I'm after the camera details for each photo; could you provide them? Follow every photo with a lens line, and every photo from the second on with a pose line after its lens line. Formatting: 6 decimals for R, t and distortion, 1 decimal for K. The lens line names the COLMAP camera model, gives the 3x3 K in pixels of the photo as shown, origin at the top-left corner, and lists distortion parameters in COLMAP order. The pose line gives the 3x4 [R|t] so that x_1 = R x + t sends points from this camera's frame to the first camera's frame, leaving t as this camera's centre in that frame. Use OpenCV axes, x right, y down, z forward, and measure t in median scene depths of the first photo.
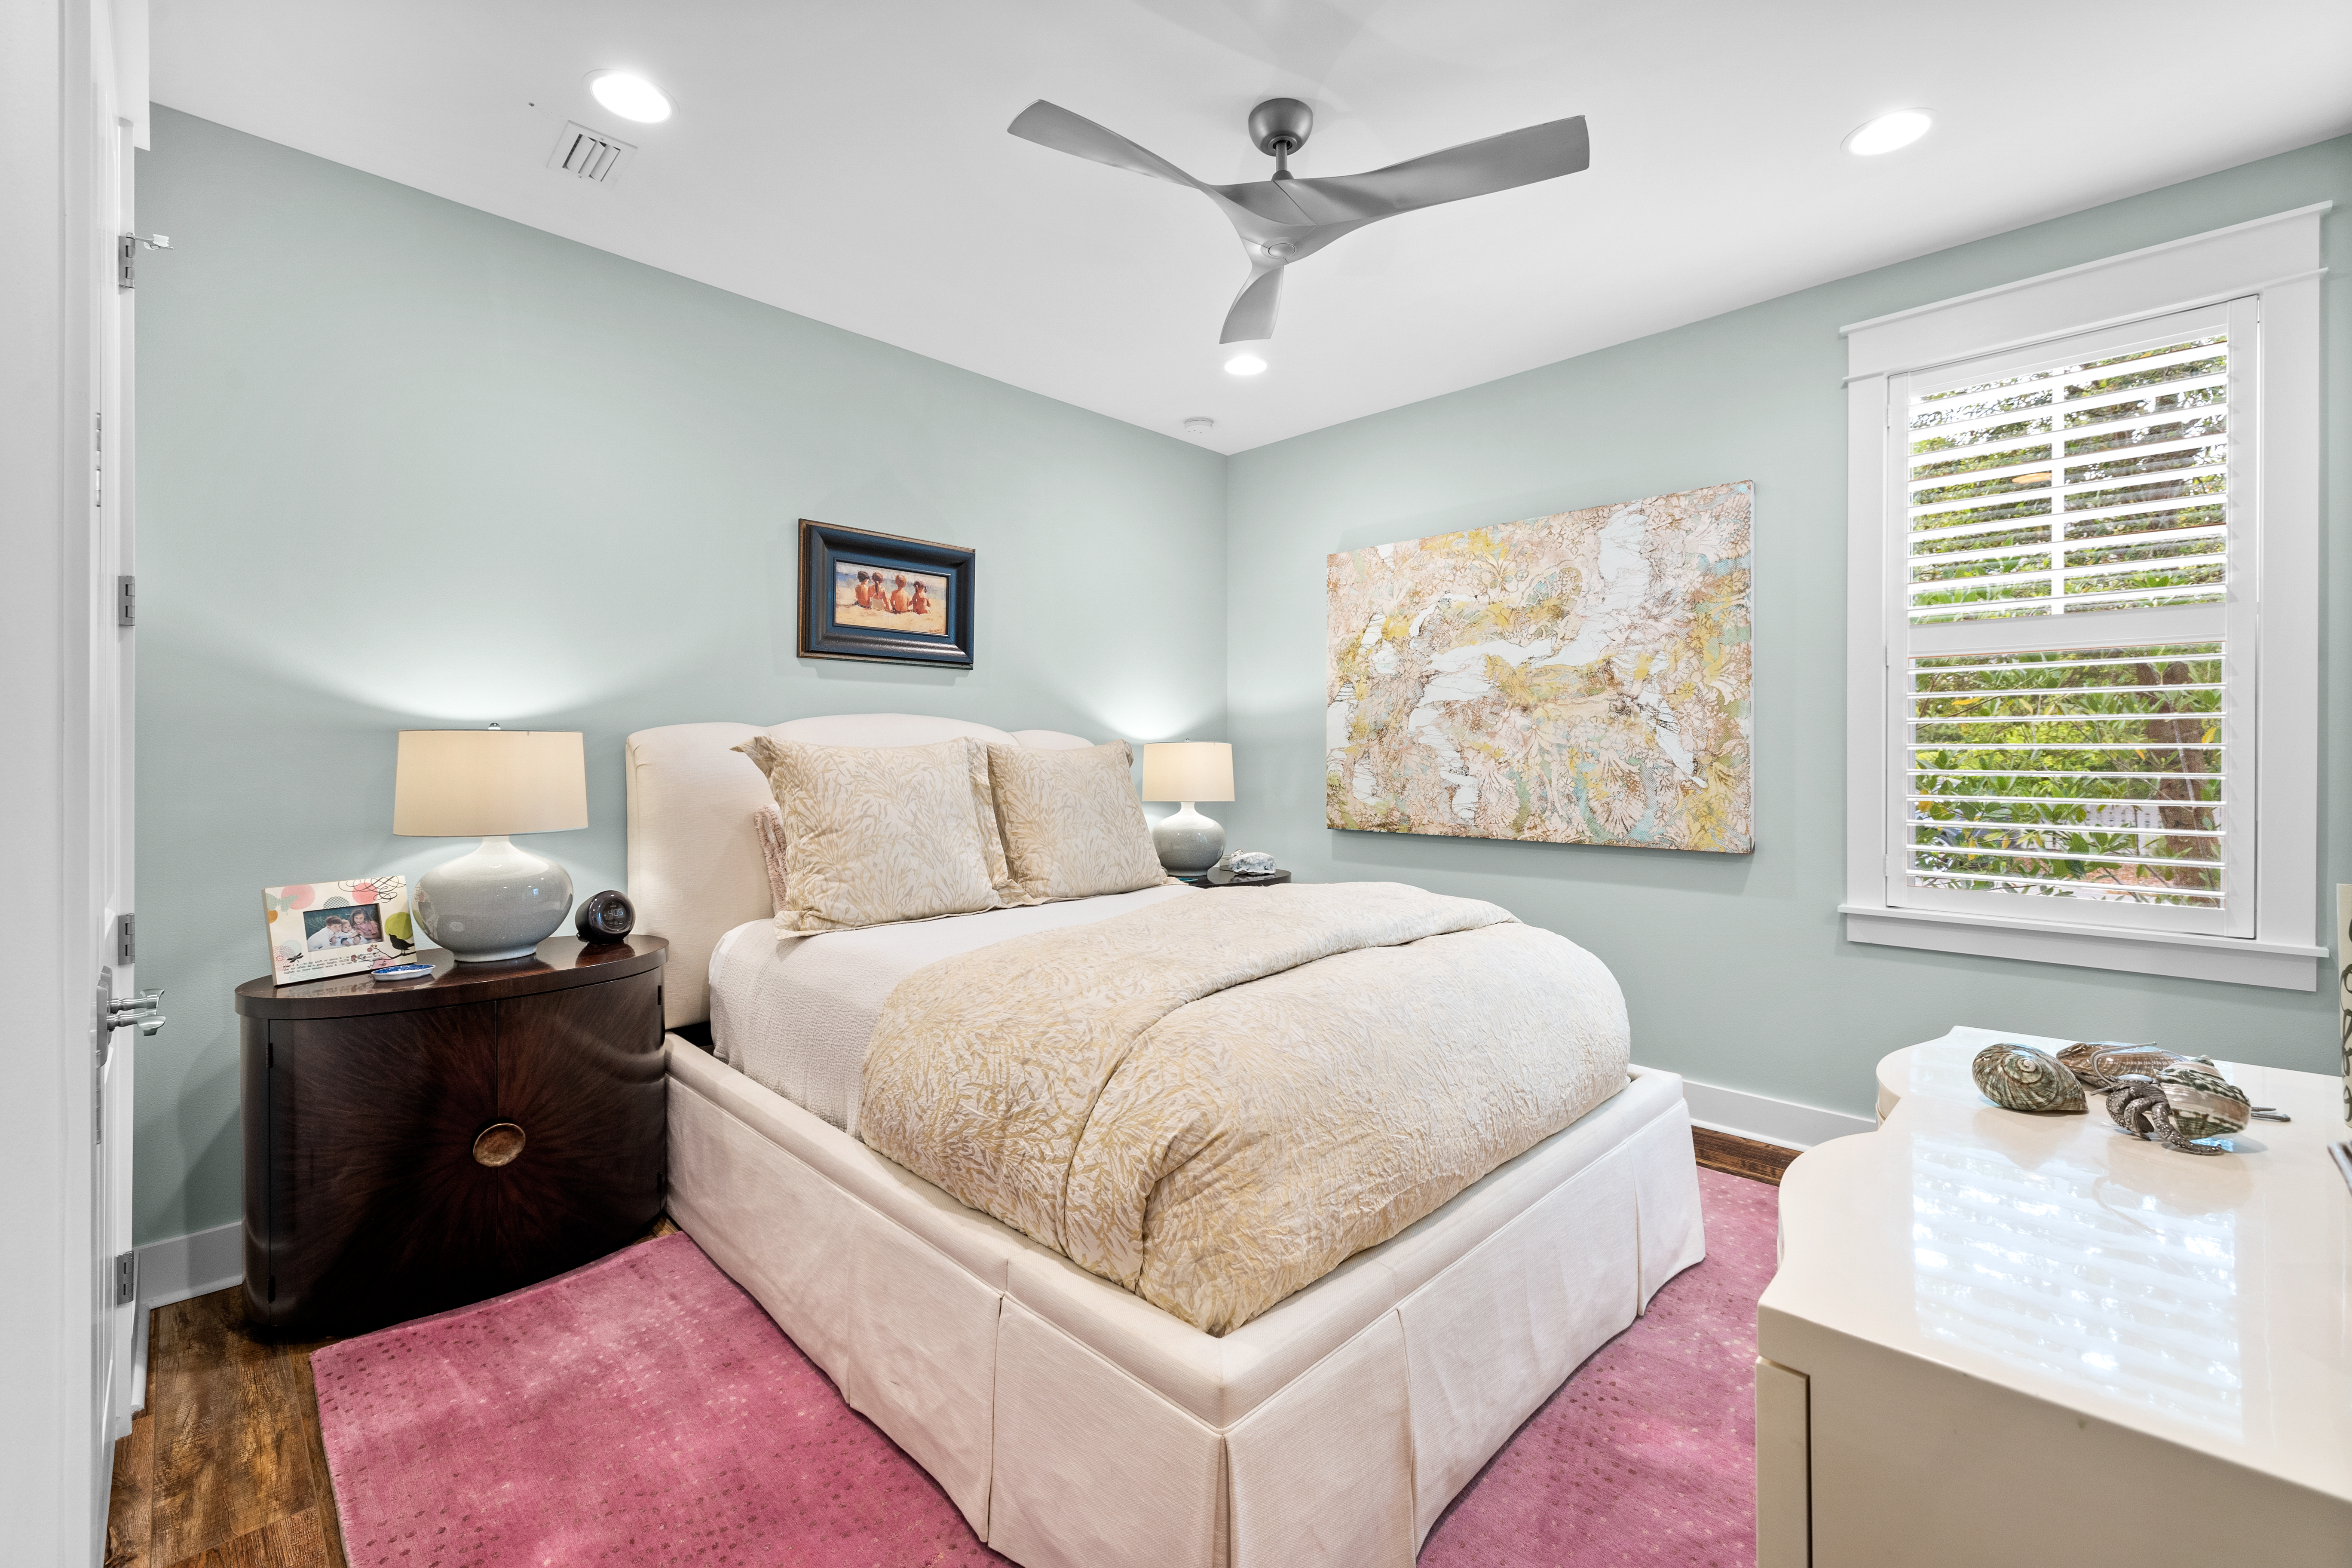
lens RADIAL K [[987.9, 0, 1175.4], [0, 987.9, 765.5], [0, 0, 1]] dist [-0.002632, -0.000380]
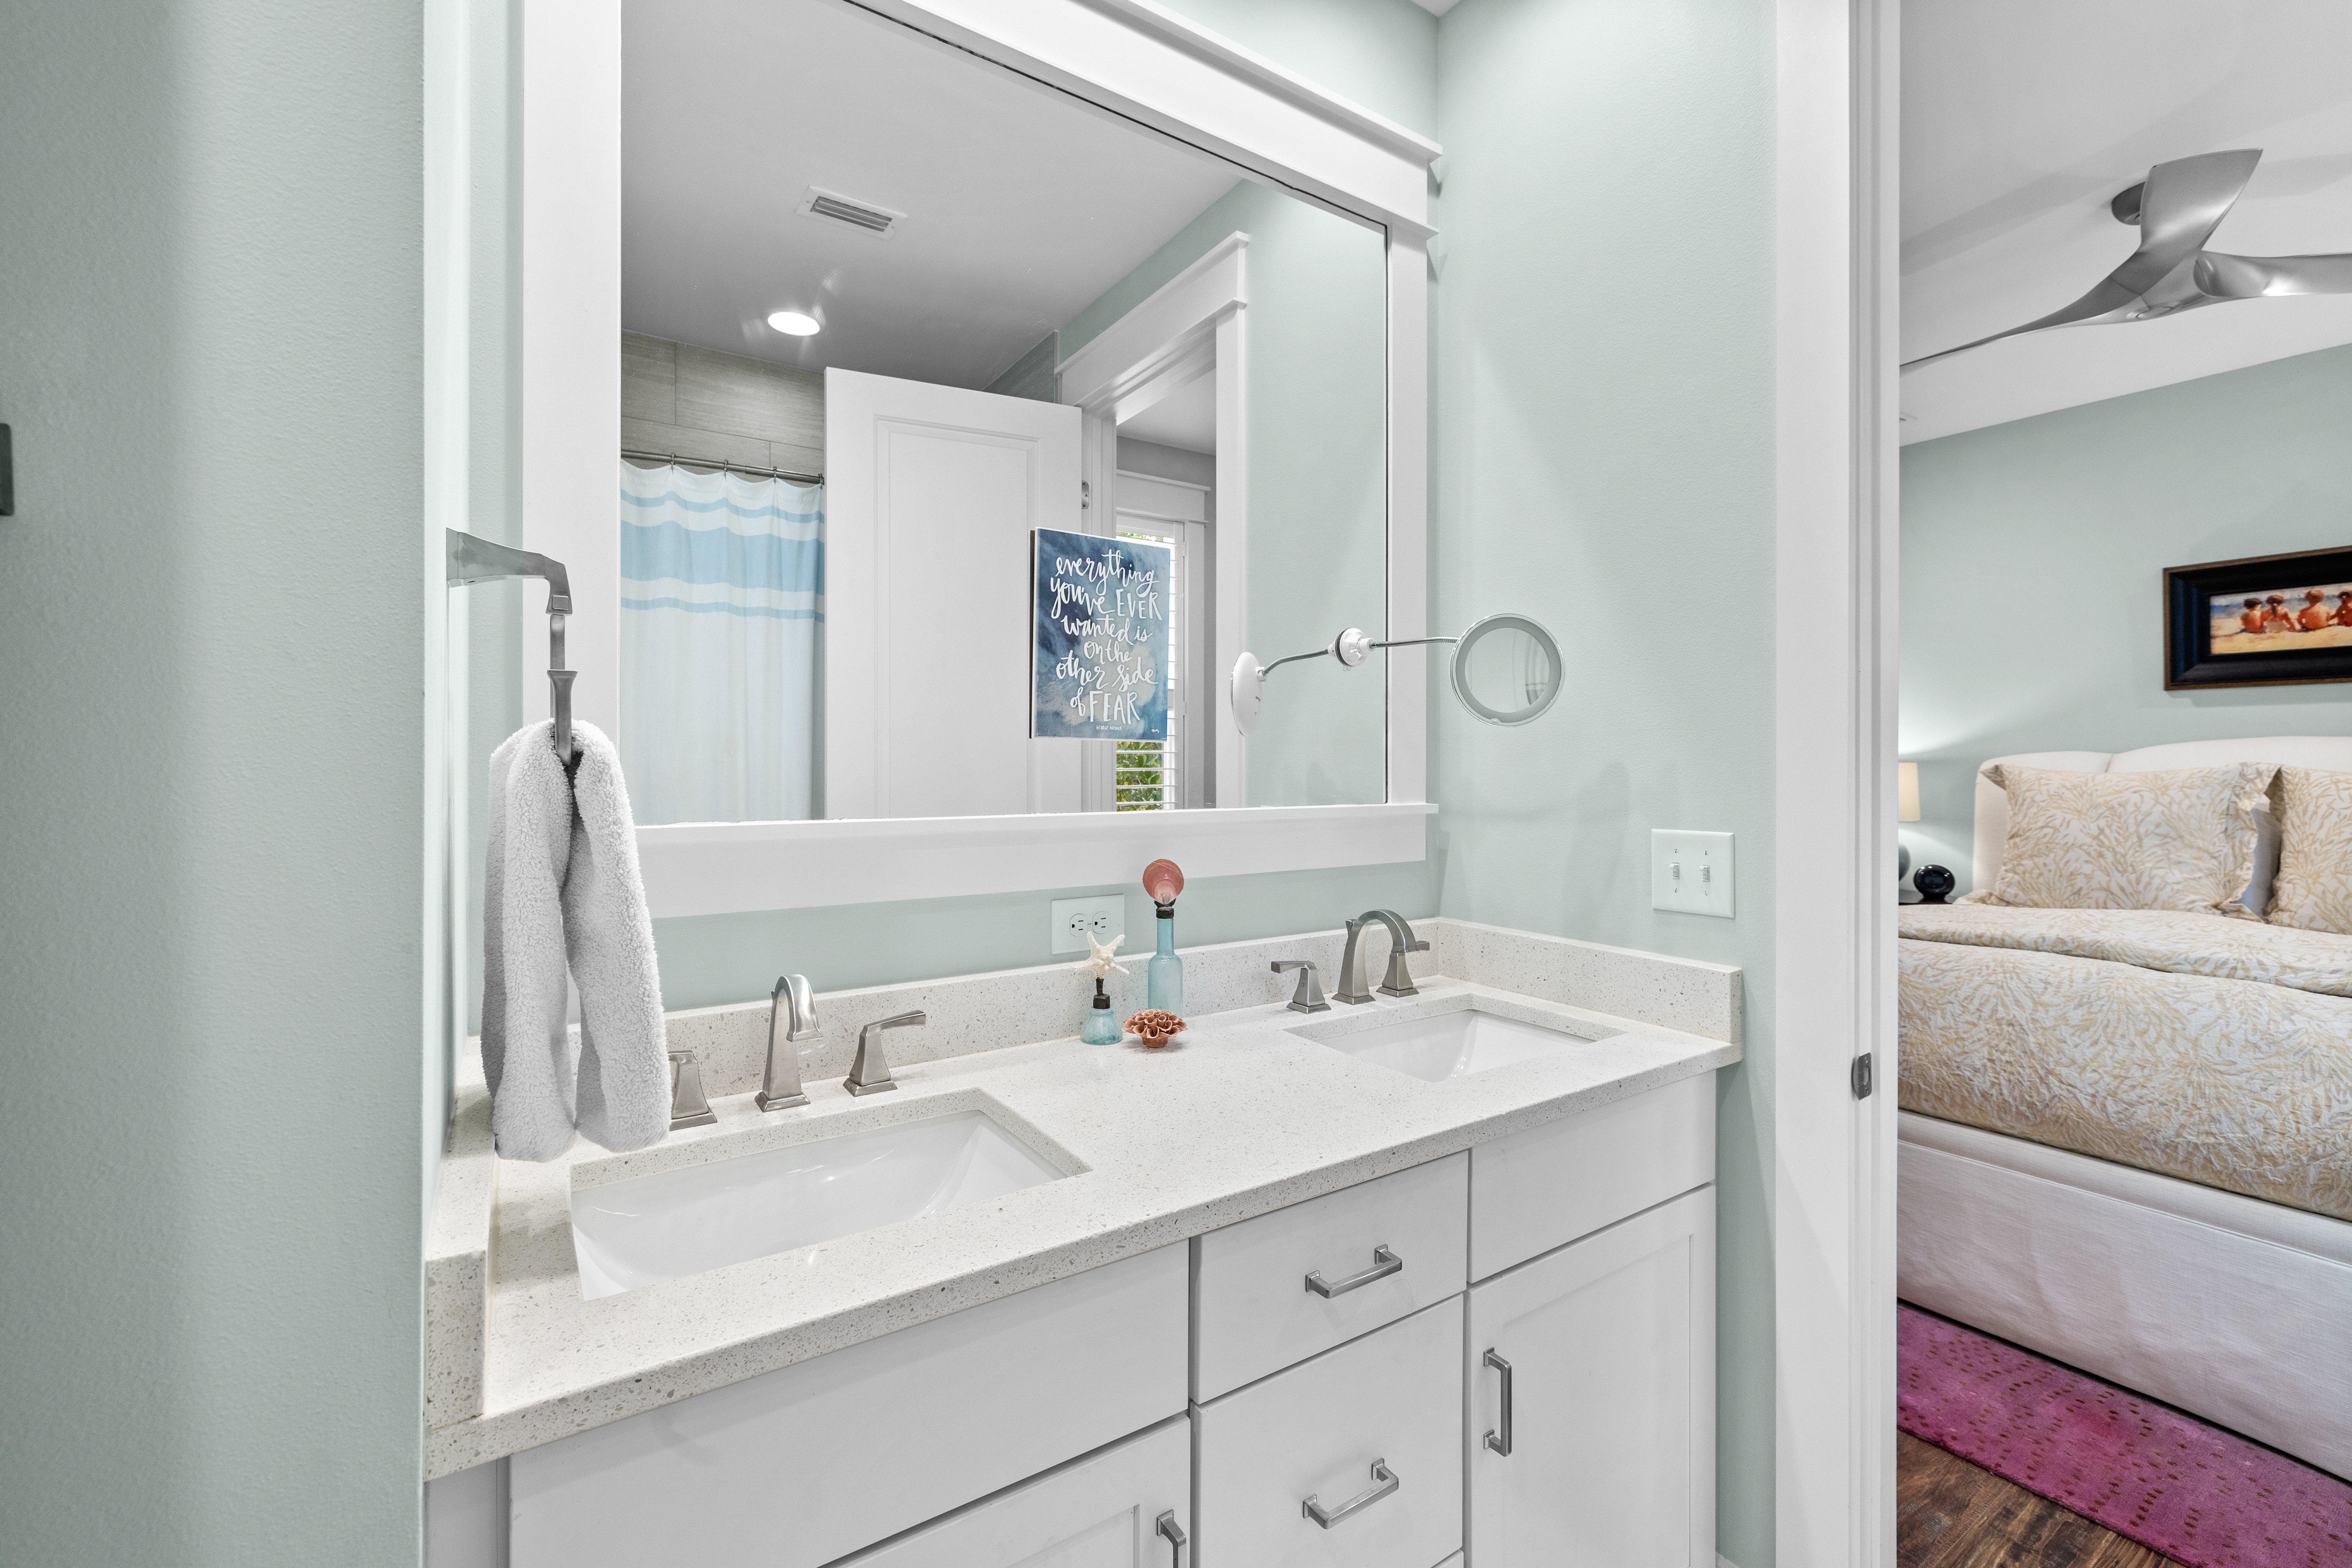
lens RADIAL K [[987.9, 0, 1161.2], [0, 987.9, 772.5], [0, 0, 1]] dist [-0.002632, -0.000380]
pose [[-0.213512, 0.010222, -0.976887, 0.931546], [-0.009864, 0.999872, 0.012619, -0.018612], [0.976891, 0.012331, -0.213384, 0.120464]]
